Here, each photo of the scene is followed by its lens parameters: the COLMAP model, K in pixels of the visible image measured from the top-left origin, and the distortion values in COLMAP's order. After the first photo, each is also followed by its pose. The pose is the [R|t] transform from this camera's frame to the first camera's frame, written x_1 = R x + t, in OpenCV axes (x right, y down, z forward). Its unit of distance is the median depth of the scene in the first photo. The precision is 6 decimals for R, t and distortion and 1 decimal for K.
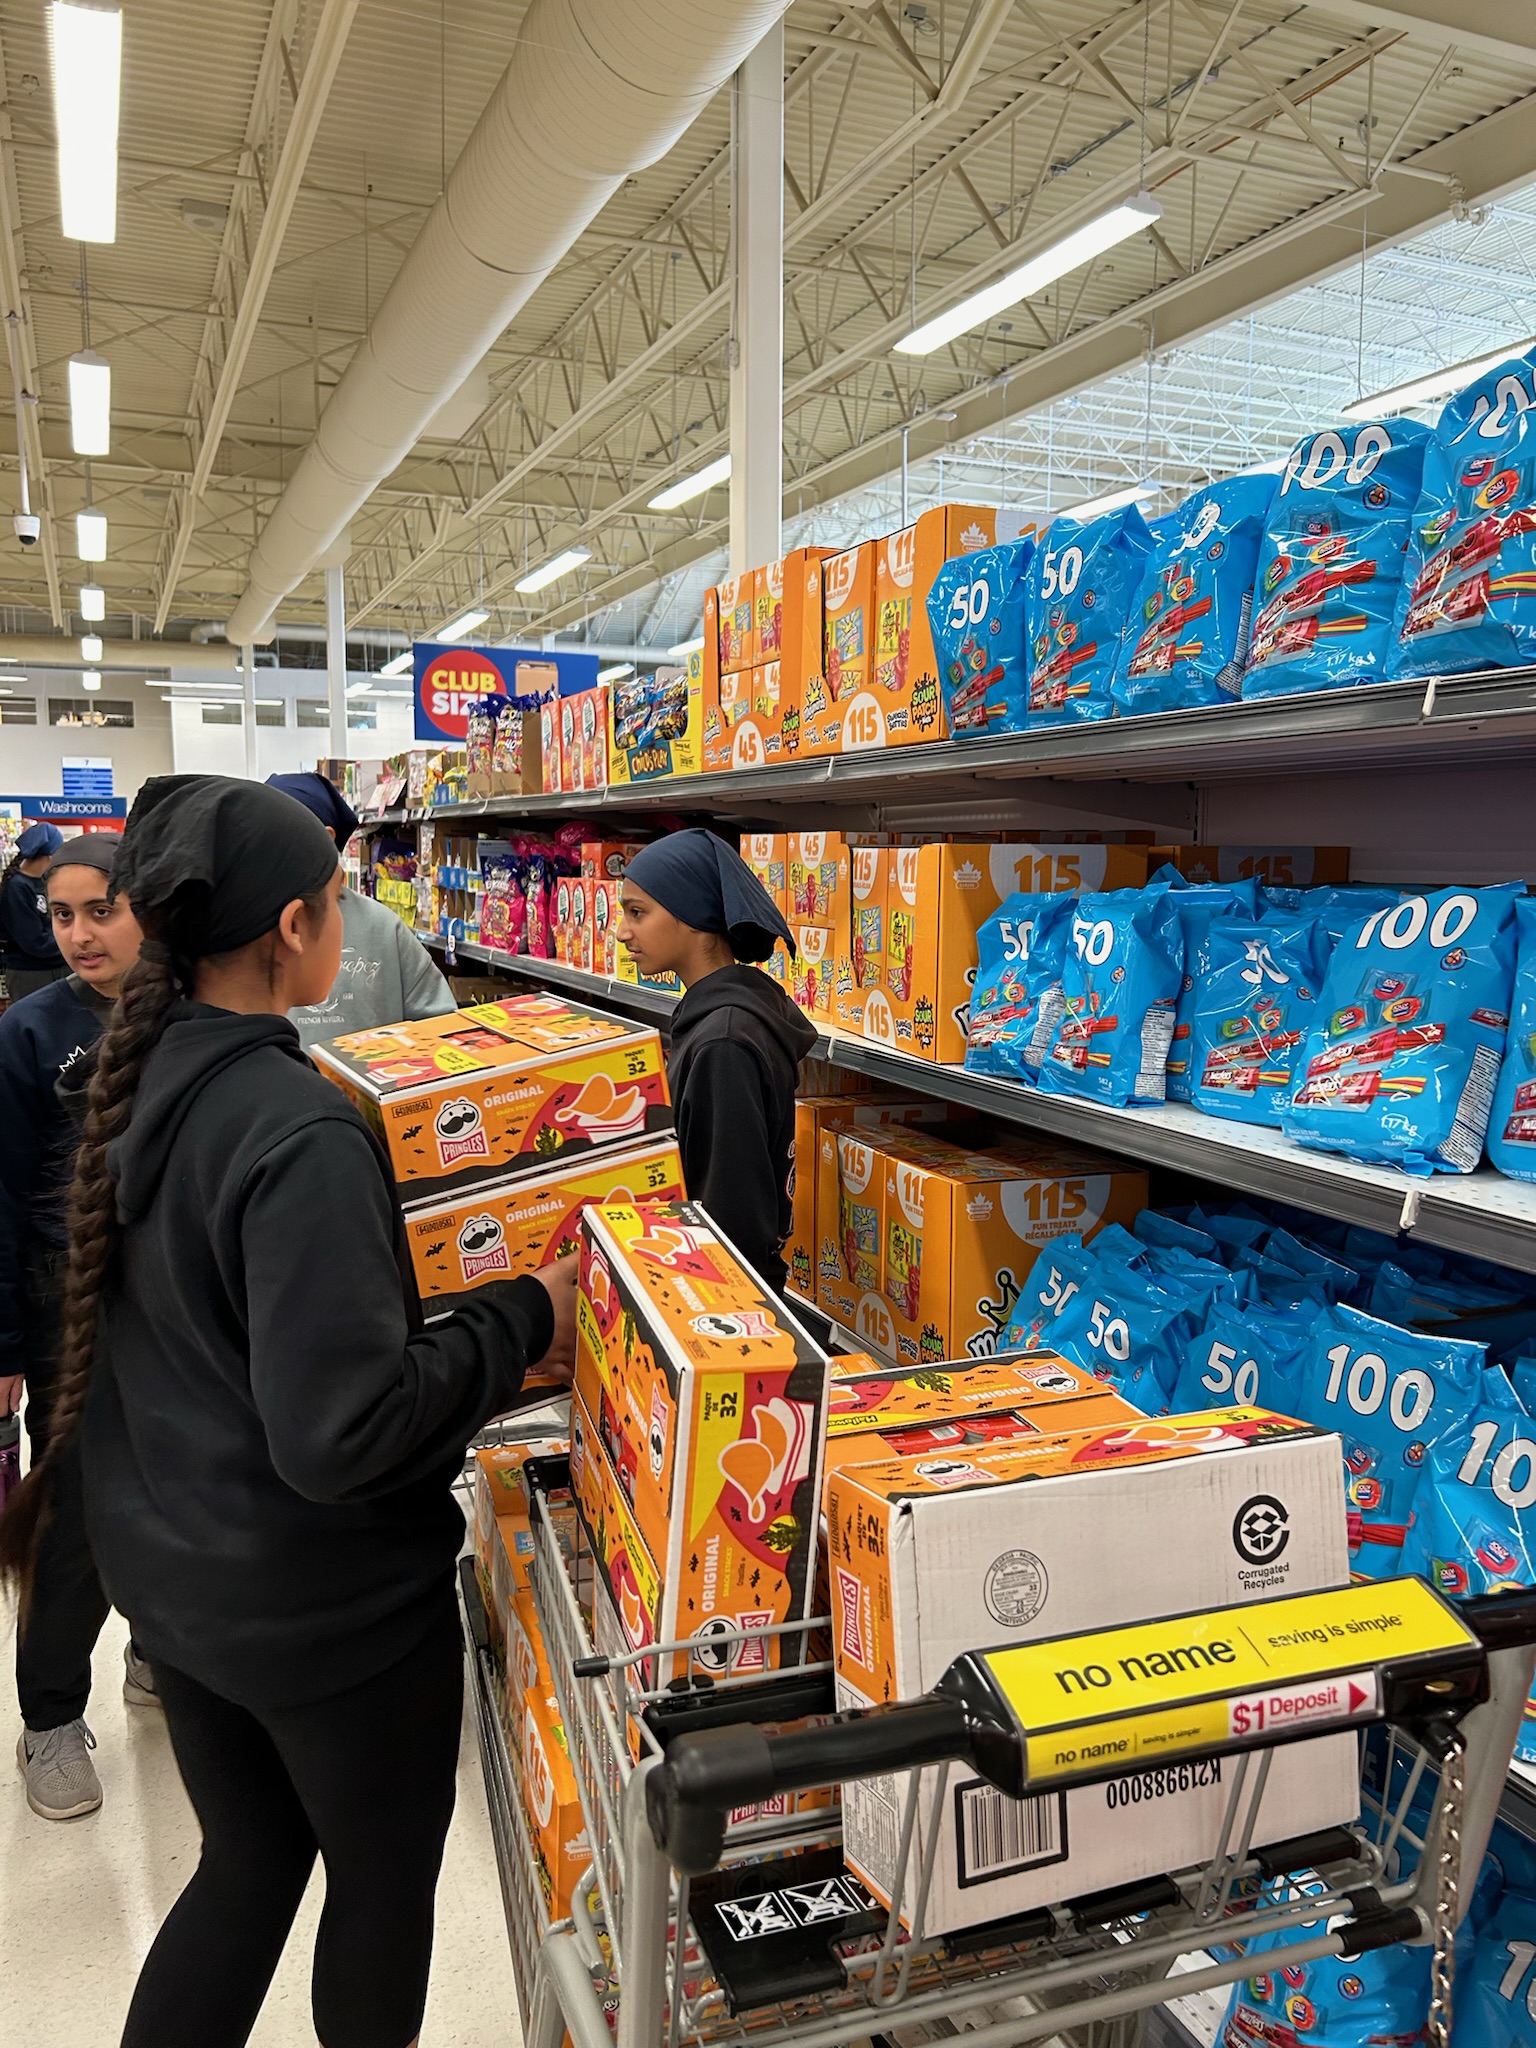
lens RADIAL K [[1550.5, 0, 725.2], [0, 1550.5, 1021.2], [0, 0, 1]] dist [0.058607, -0.066858]
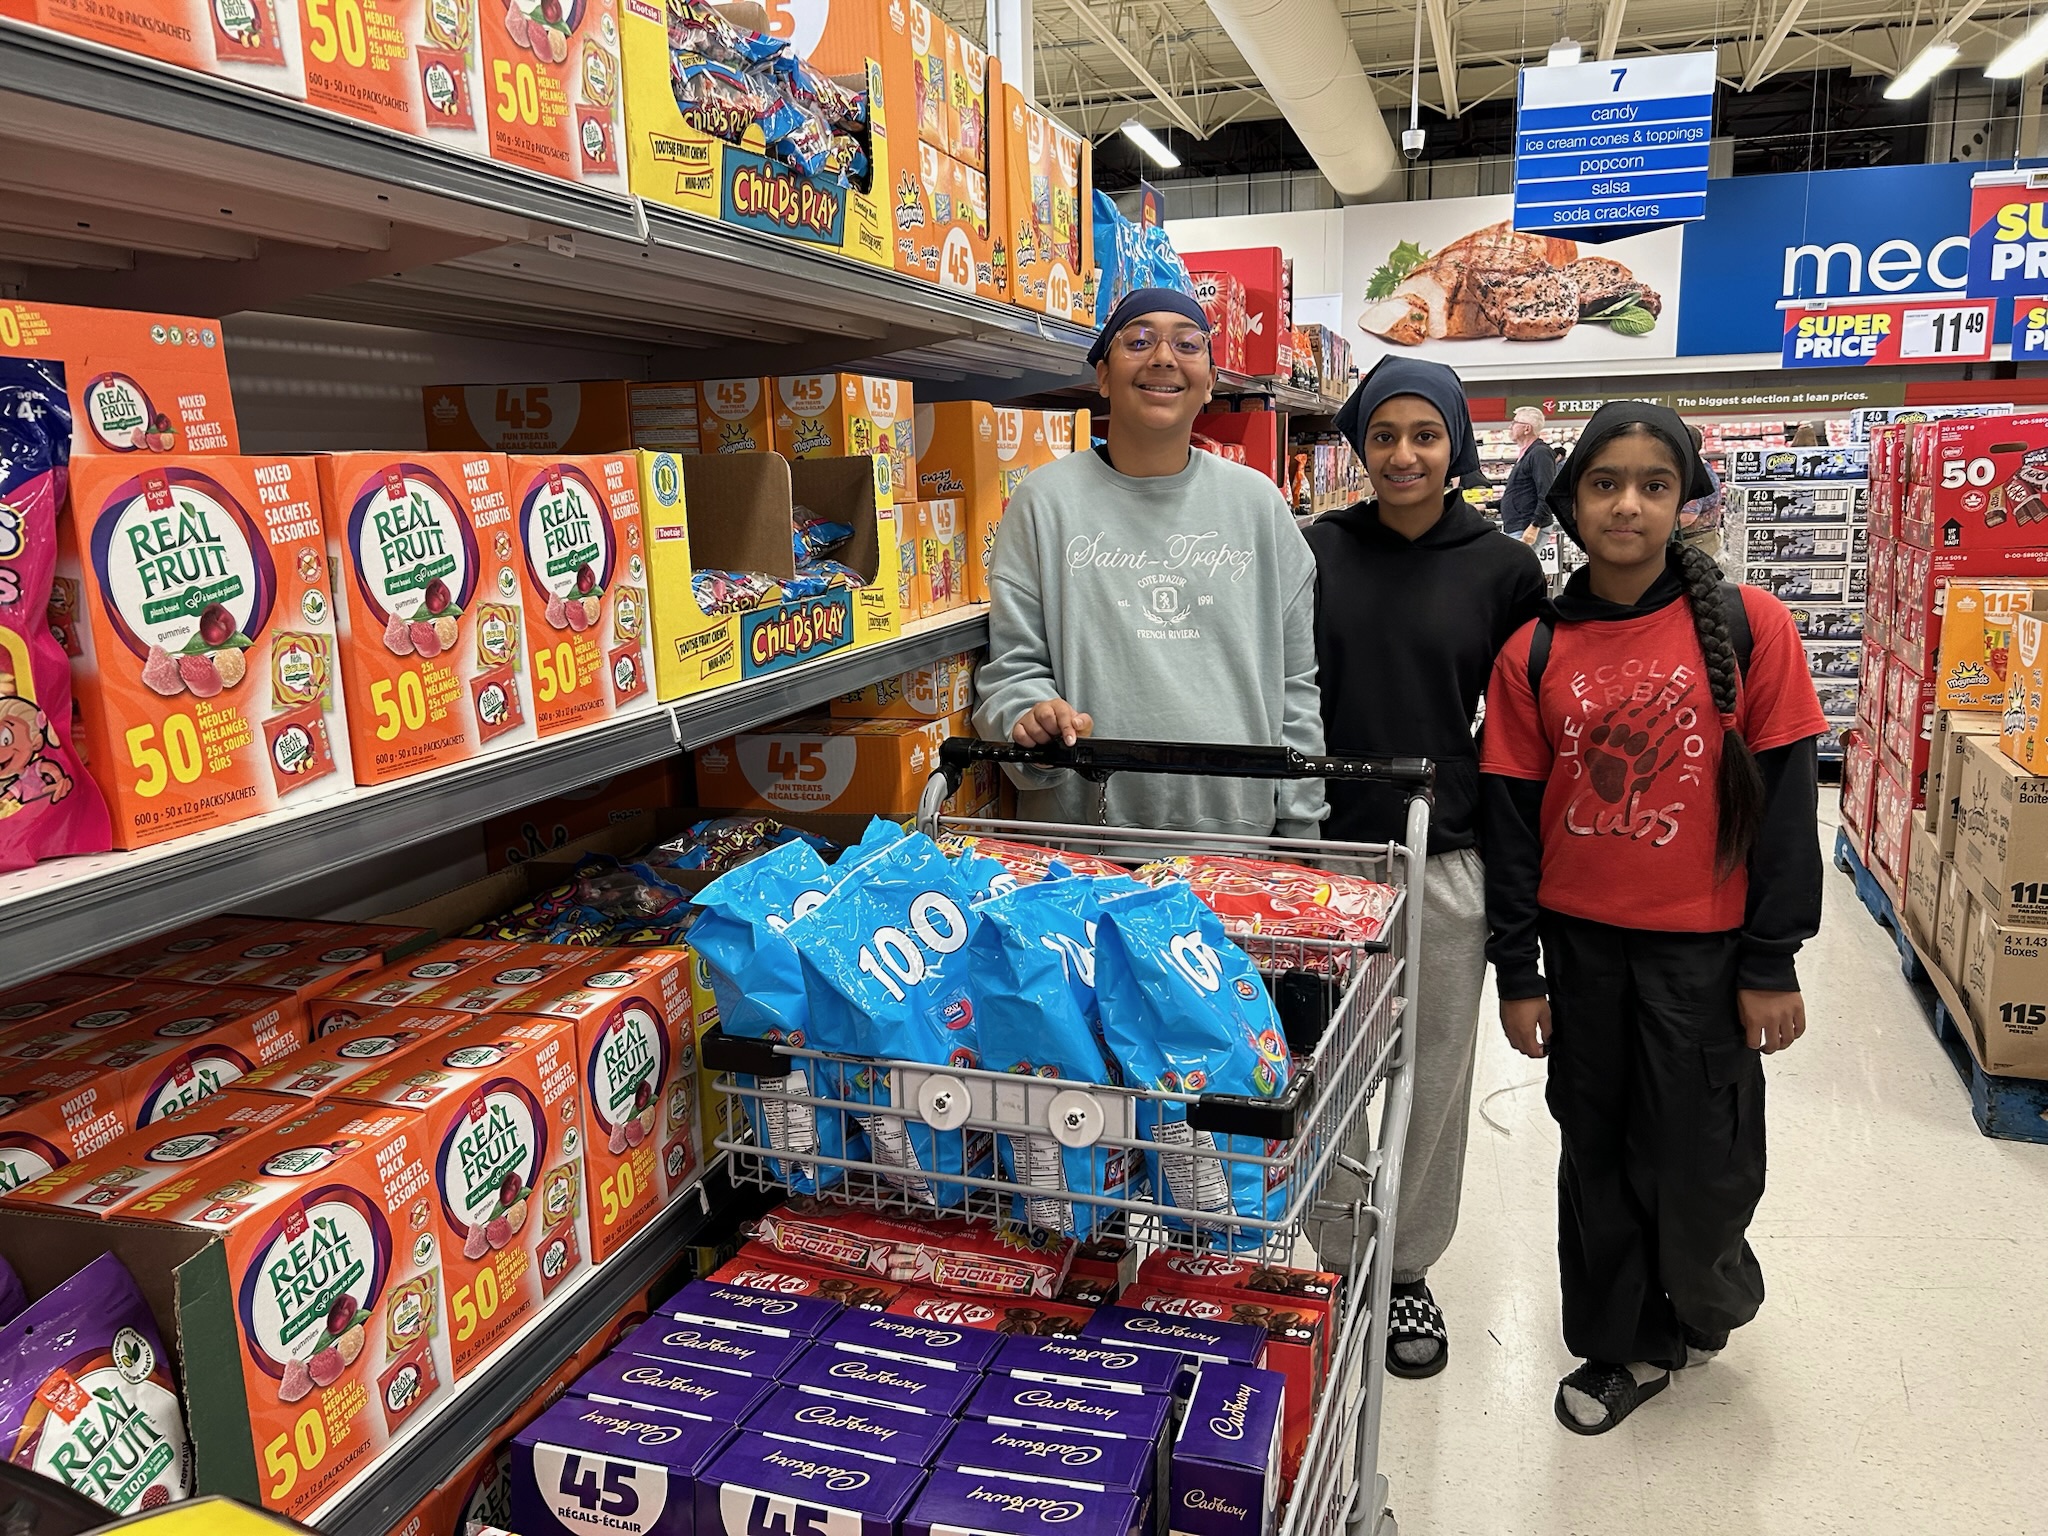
lens RADIAL K [[1562.9, 0, 1037.0], [0, 1562.9, 783.6], [0, 0, 1]] dist [0.023496, 0.001520]
pose [[-0.782088, -0.112300, 0.612965, -0.936313], [0.085628, 0.954932, 0.284205, -0.269604], [-0.617257, 0.274761, -0.737225, 2.934799]]
